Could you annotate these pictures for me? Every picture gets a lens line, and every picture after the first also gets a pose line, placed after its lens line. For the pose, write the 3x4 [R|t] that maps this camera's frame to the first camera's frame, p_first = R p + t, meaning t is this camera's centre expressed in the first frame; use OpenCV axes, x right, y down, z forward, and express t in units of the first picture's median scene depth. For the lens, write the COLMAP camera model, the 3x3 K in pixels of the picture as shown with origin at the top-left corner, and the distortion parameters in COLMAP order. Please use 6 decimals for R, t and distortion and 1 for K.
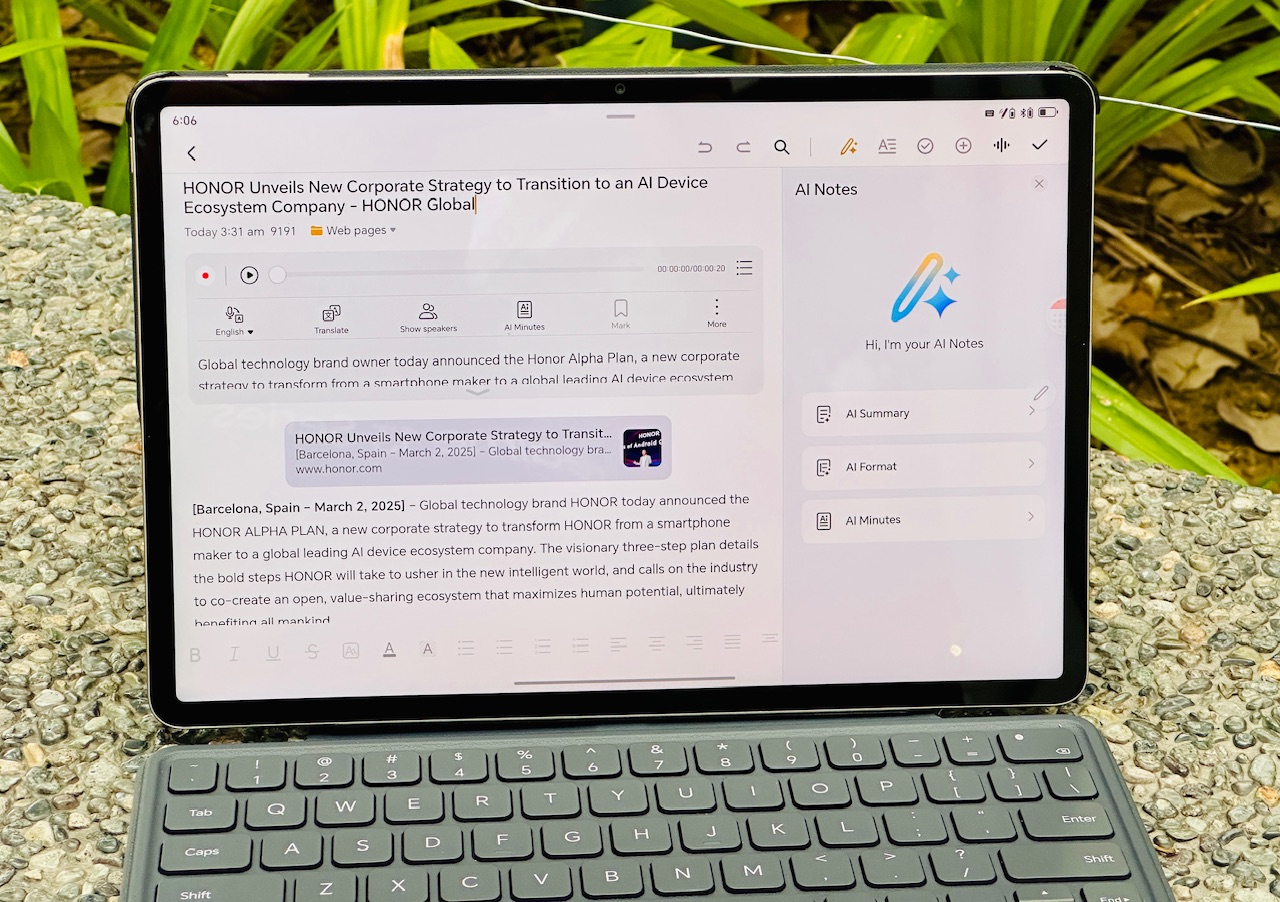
lens RADIAL K [[2800.9, 0, 639.2], [0, 2800.9, 411.1], [0, 0, 1]] dist [0.777976, -6.770198]
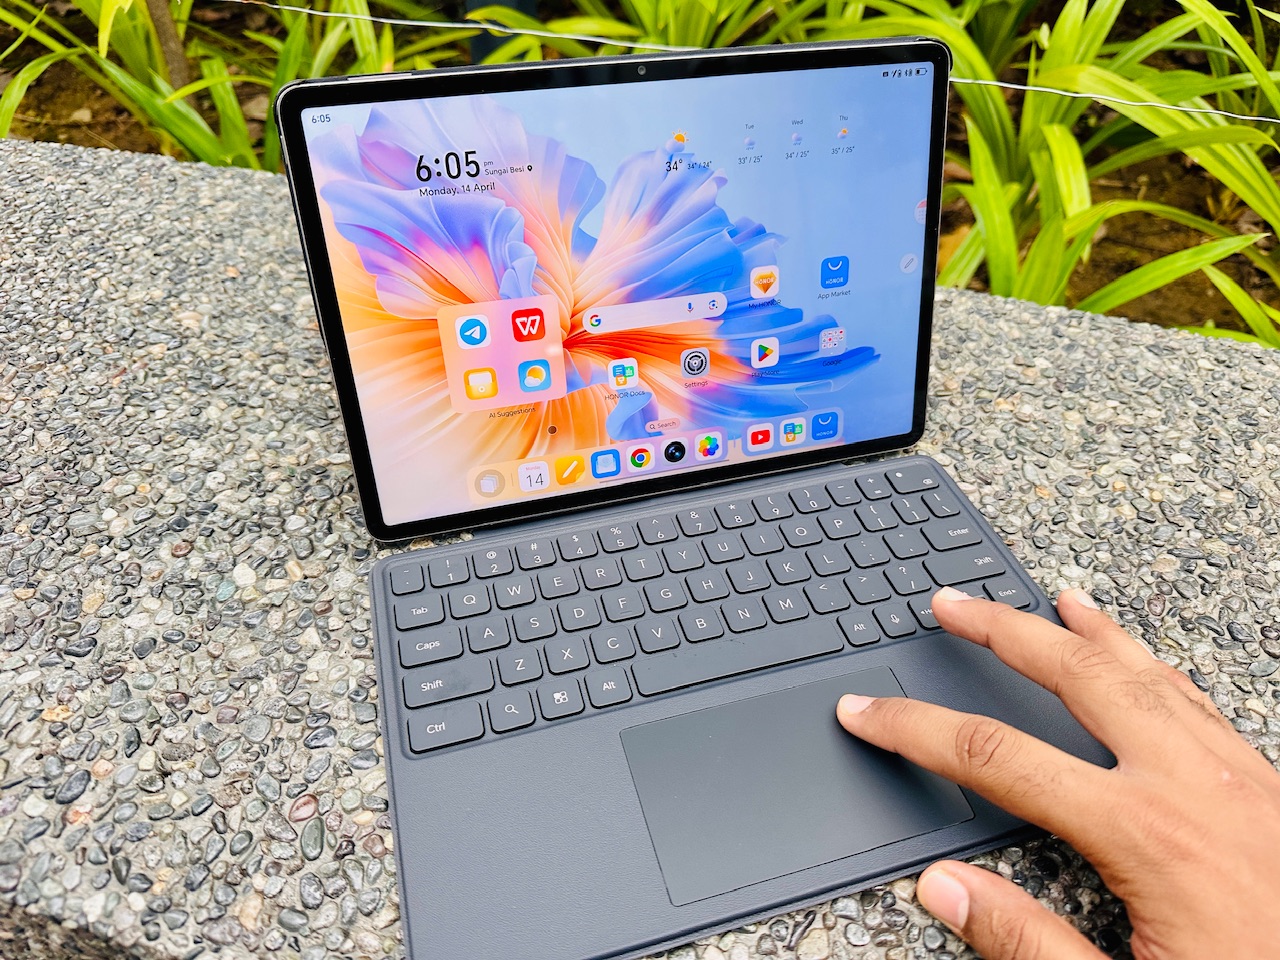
lens RADIAL K [[925.4, 0, 649.0], [0, 925.4, 481.5], [0, 0, 1]] dist [-0.025330, -0.000379]
pose [[0.979170, -0.130309, 0.155713, -0.093265], [0.079167, 0.951215, 0.298198, -0.053690], [-0.186974, -0.279659, 0.941717, 0.497357]]
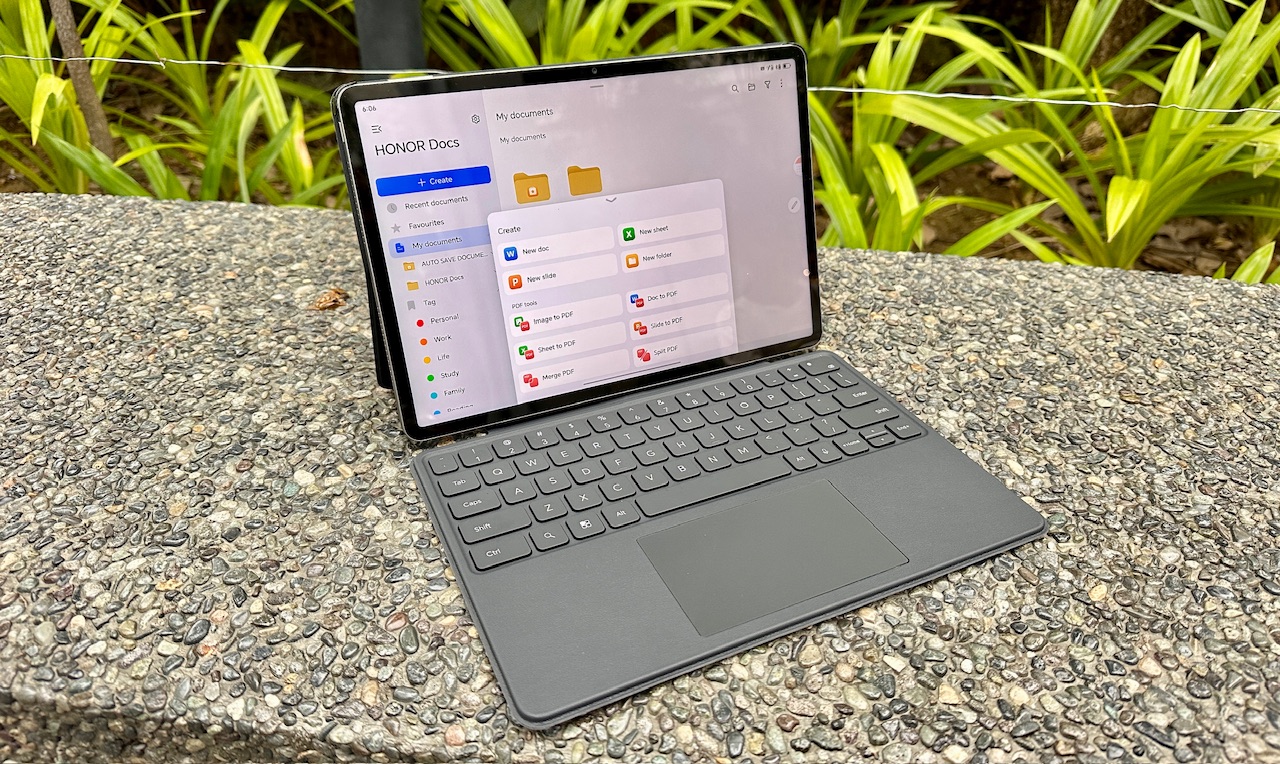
lens RADIAL K [[911.8, 0, 640.0], [0, 911.8, 382.0], [0, 0, 1]] dist [0.035635, -0.085936]
pose [[0.935473, -0.190950, 0.297370, -0.190309], [0.153379, 0.977450, 0.145145, 0.006777], [-0.318379, -0.090169, 0.943665, 0.370633]]
